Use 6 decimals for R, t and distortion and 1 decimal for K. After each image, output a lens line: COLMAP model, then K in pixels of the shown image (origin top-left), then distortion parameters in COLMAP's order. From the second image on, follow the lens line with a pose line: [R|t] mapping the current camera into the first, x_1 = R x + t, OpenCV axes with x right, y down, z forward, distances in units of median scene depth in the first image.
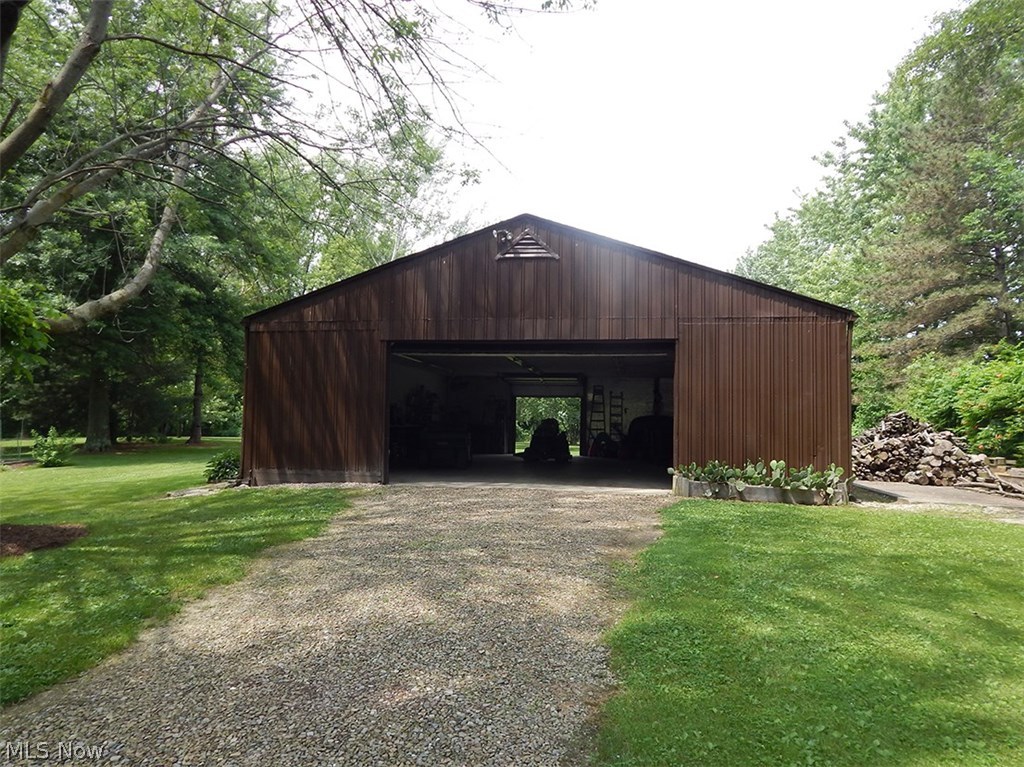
lens RADIAL K [[604.8, 0, 512.0], [0, 604.8, 383.5], [0, 0, 1]] dist [0.018125, -0.015344]
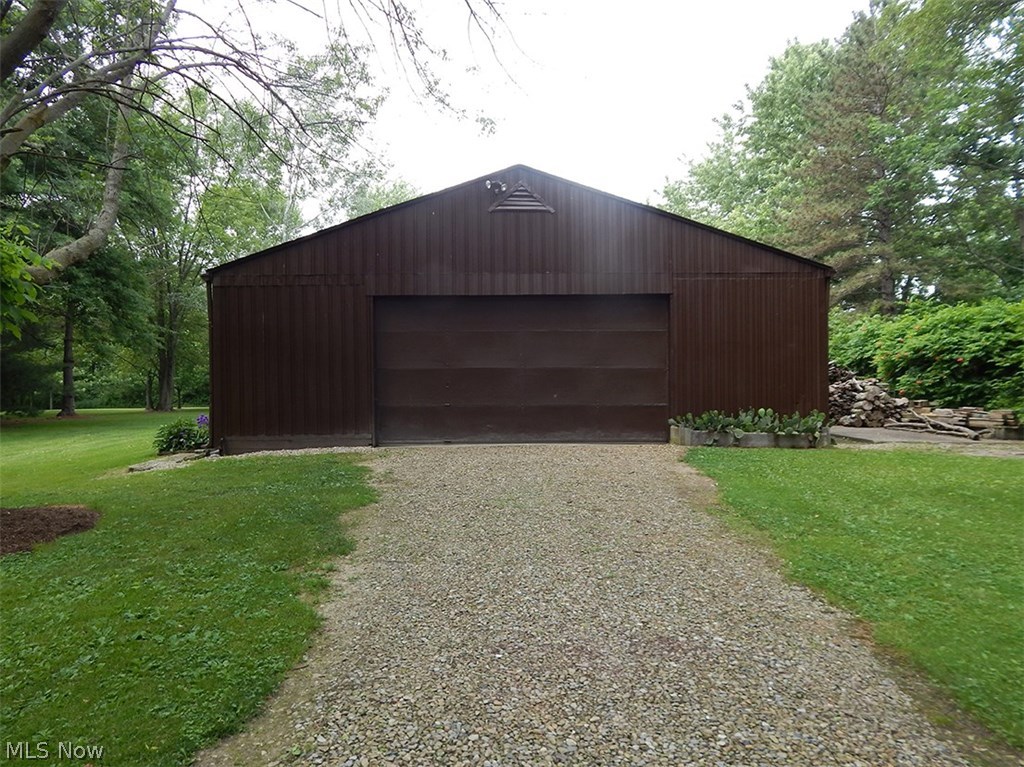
lens RADIAL K [[604.8, 0, 512.0], [0, 604.8, 383.5], [0, 0, 1]] dist [0.018125, -0.015344]
pose [[0.986933, -0.025196, 0.159147, -0.167391], [0.014241, 0.997473, 0.069603, 0.002769], [-0.160498, -0.066427, 0.984798, 0.025282]]
